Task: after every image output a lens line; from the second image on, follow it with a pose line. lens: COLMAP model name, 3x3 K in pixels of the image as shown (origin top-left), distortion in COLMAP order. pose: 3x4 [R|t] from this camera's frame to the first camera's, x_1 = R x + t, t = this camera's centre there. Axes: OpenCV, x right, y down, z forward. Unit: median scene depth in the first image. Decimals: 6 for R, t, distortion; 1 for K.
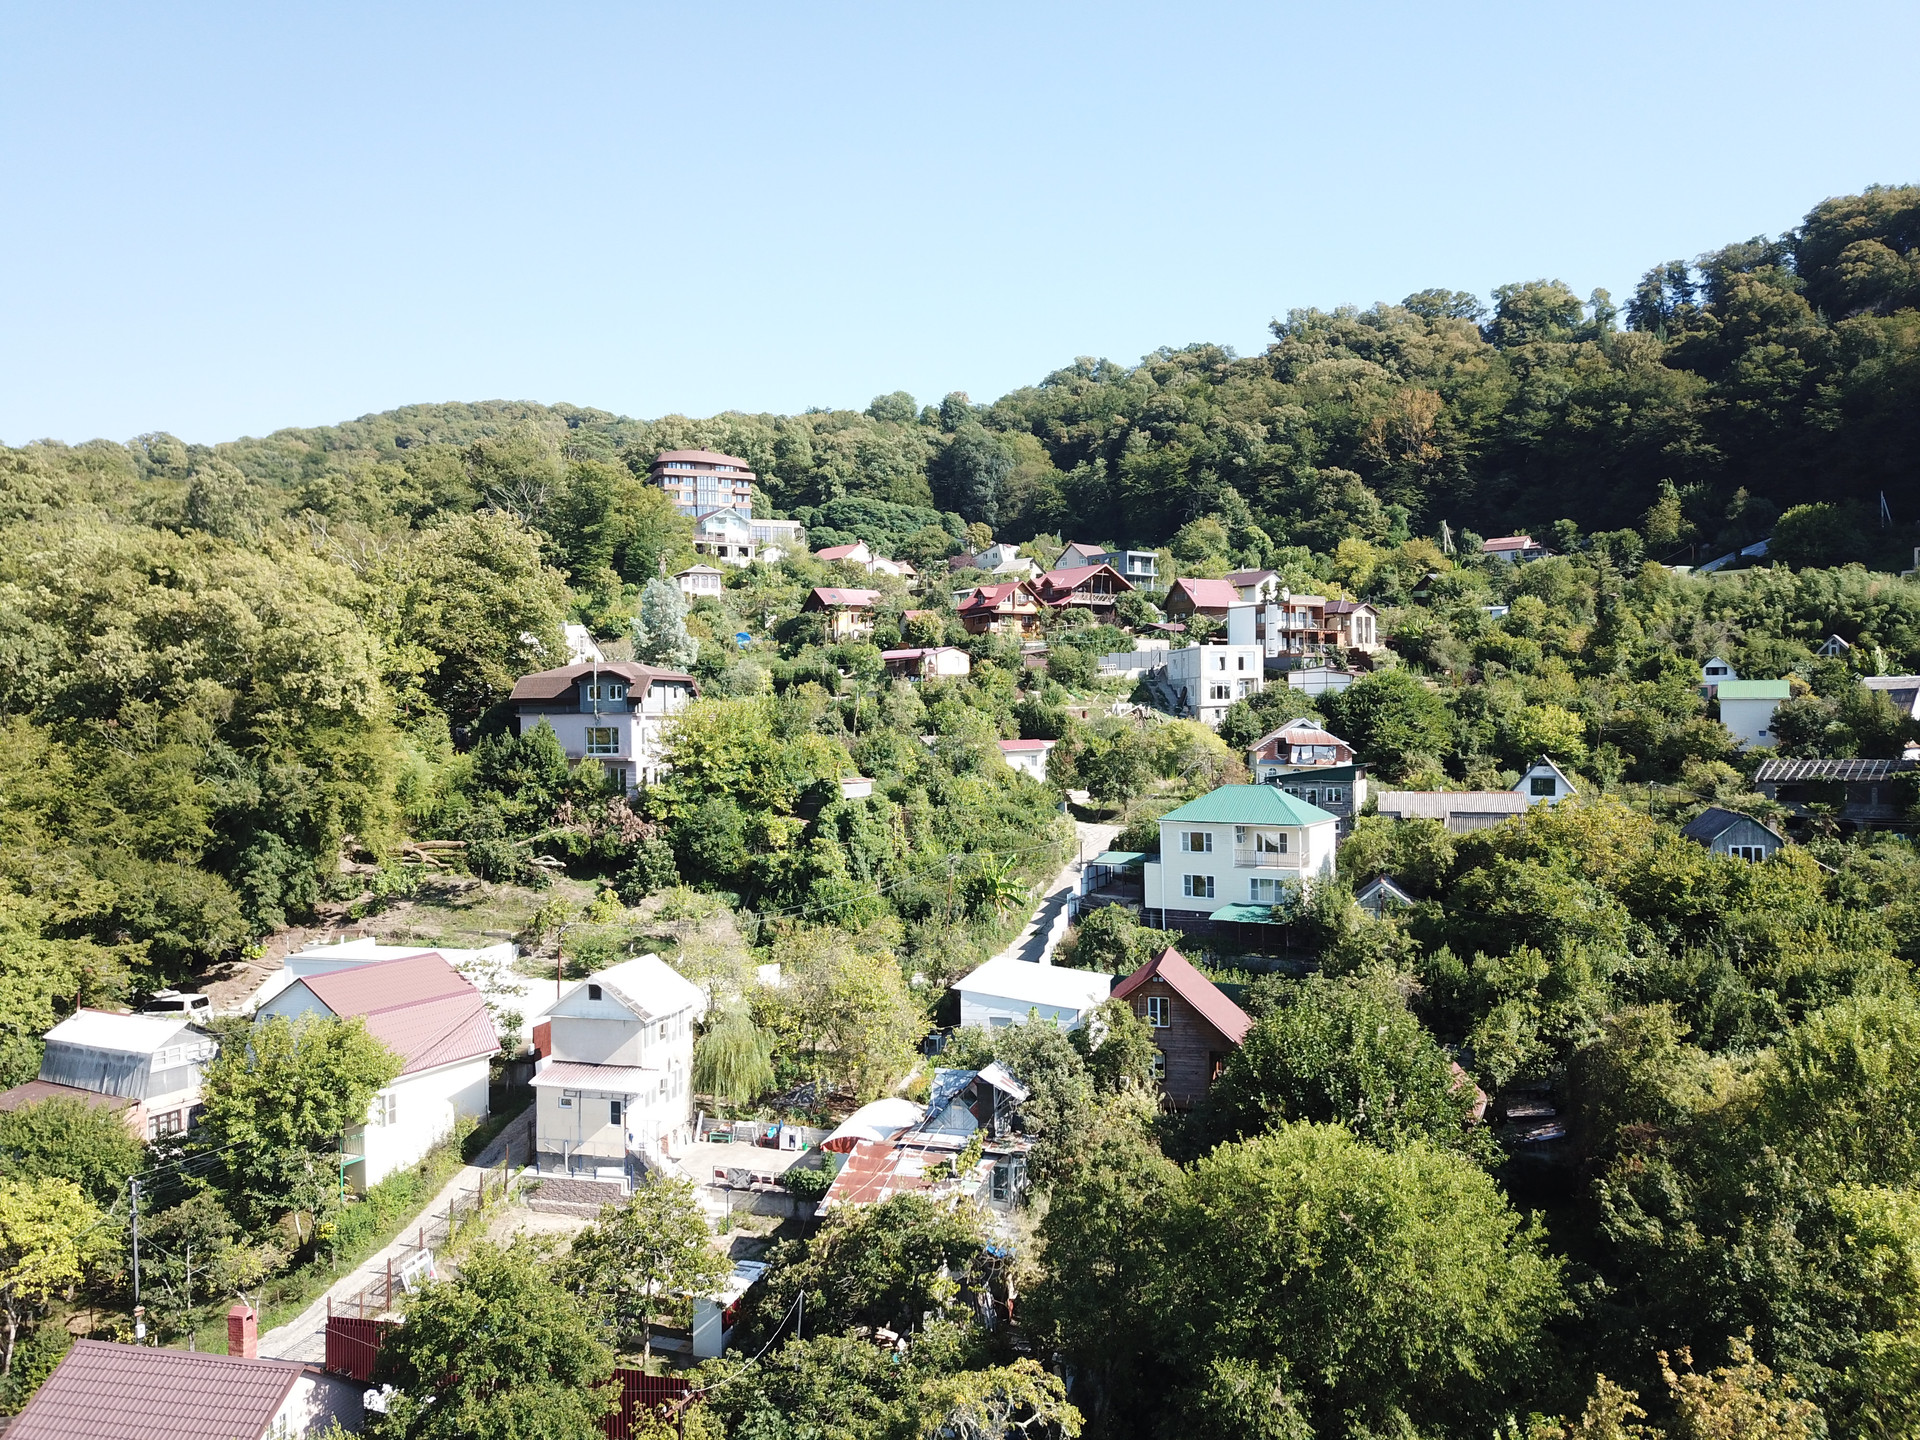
lens RADIAL K [[1474.0, 0, 960.0], [0, 1474.0, 720.0], [0, 0, 1]] dist [0.038021, -0.031472]
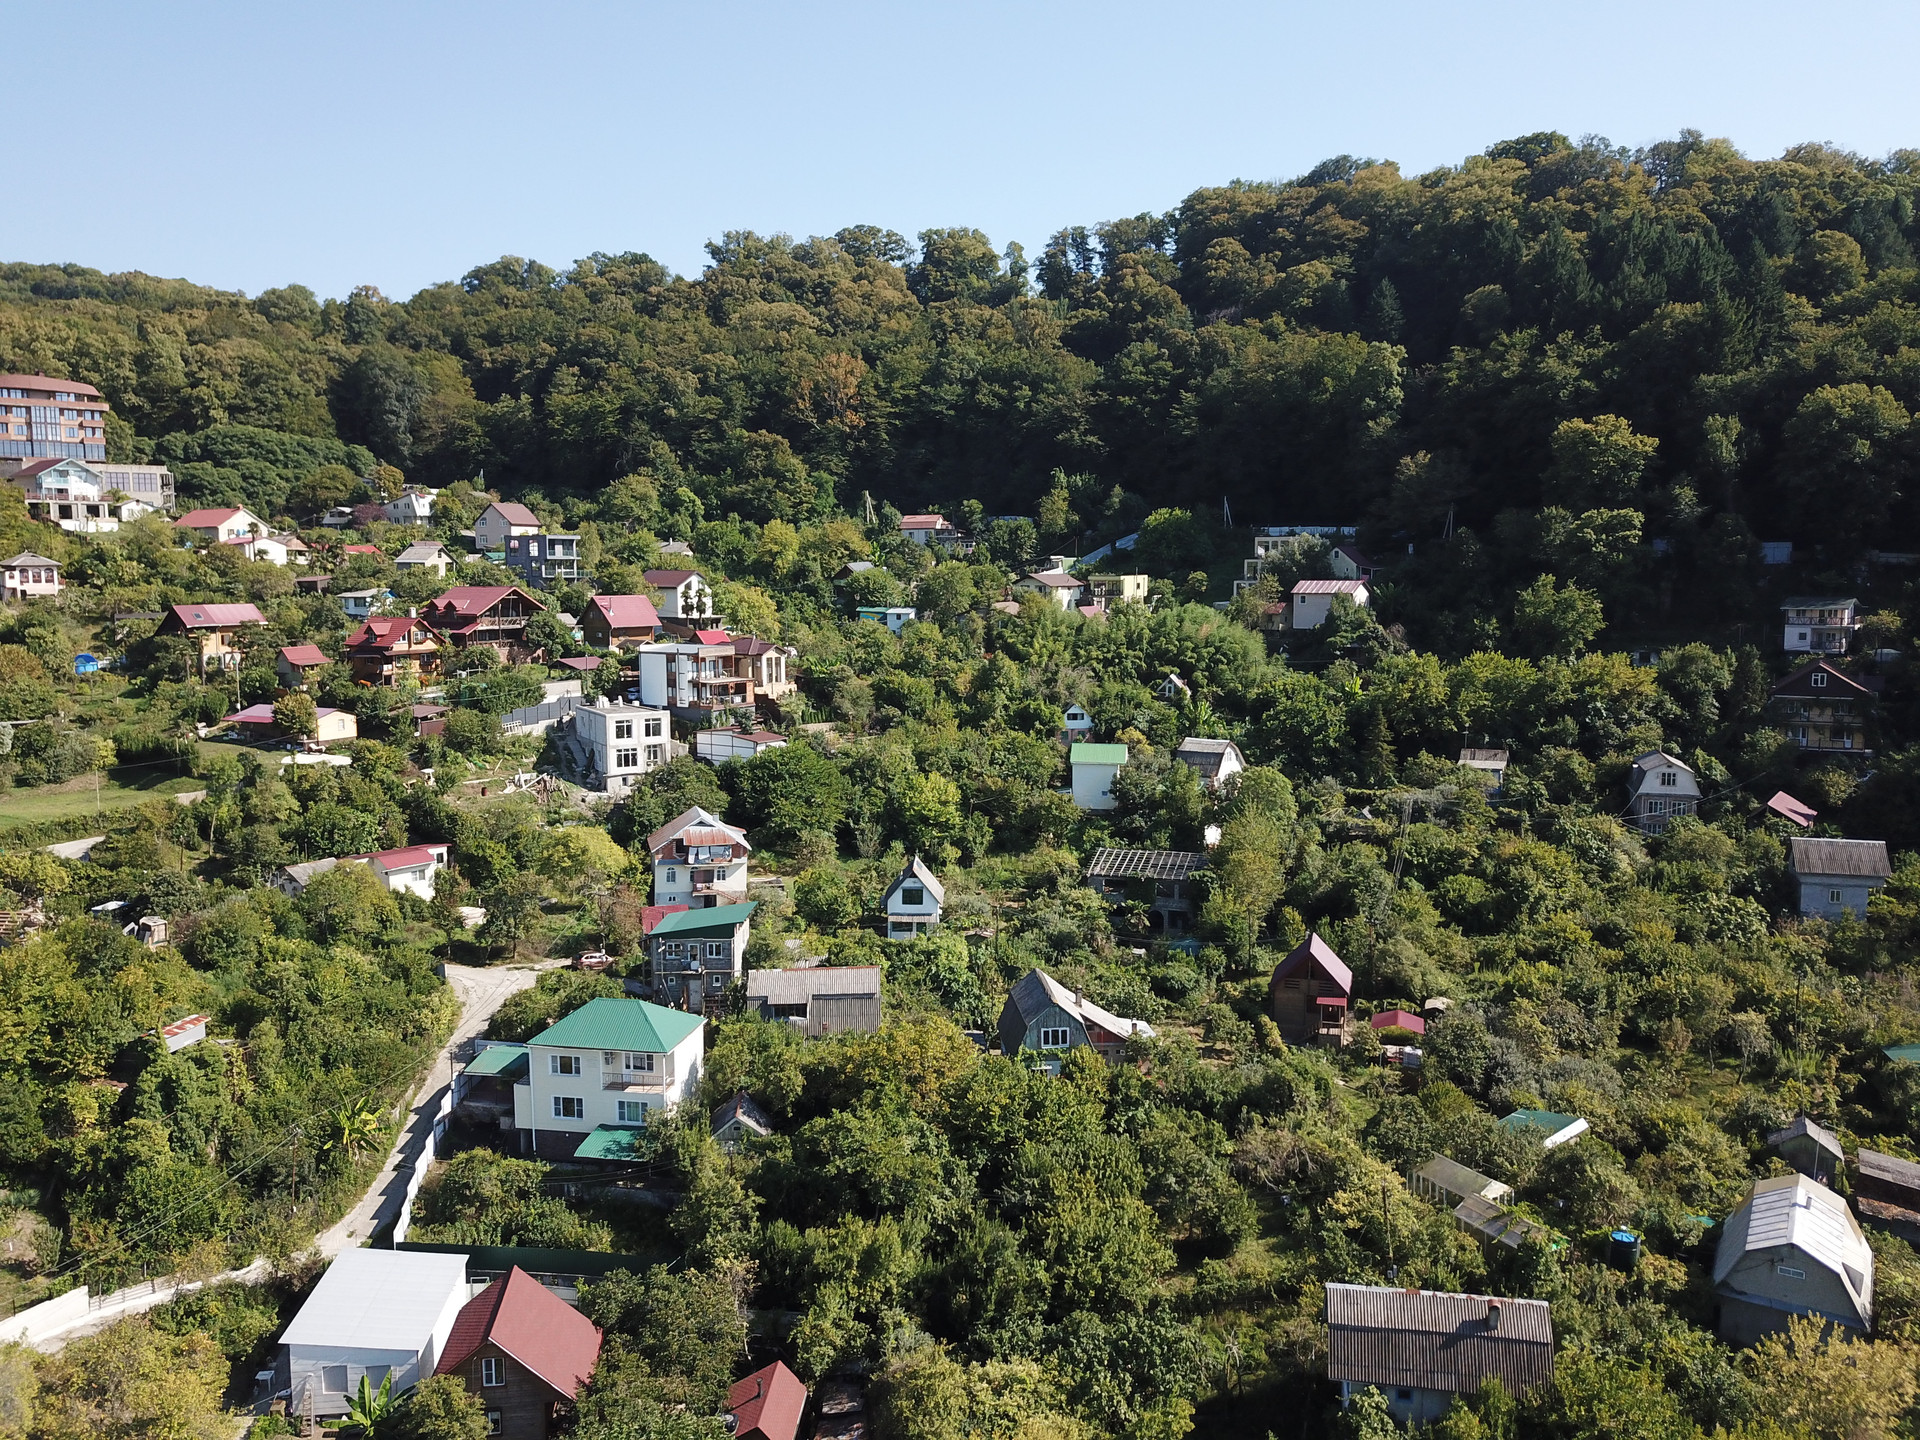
lens RADIAL K [[1465.5, 0, 960.0], [0, 1465.5, 720.0], [0, 0, 1]] dist [0.028039, -0.032031]
pose [[0.937726, -0.033818, 0.345727, 0.028863], [-0.008747, 0.992636, 0.120822, -0.106583], [-0.347267, -0.116322, 0.930524, 0.000421]]
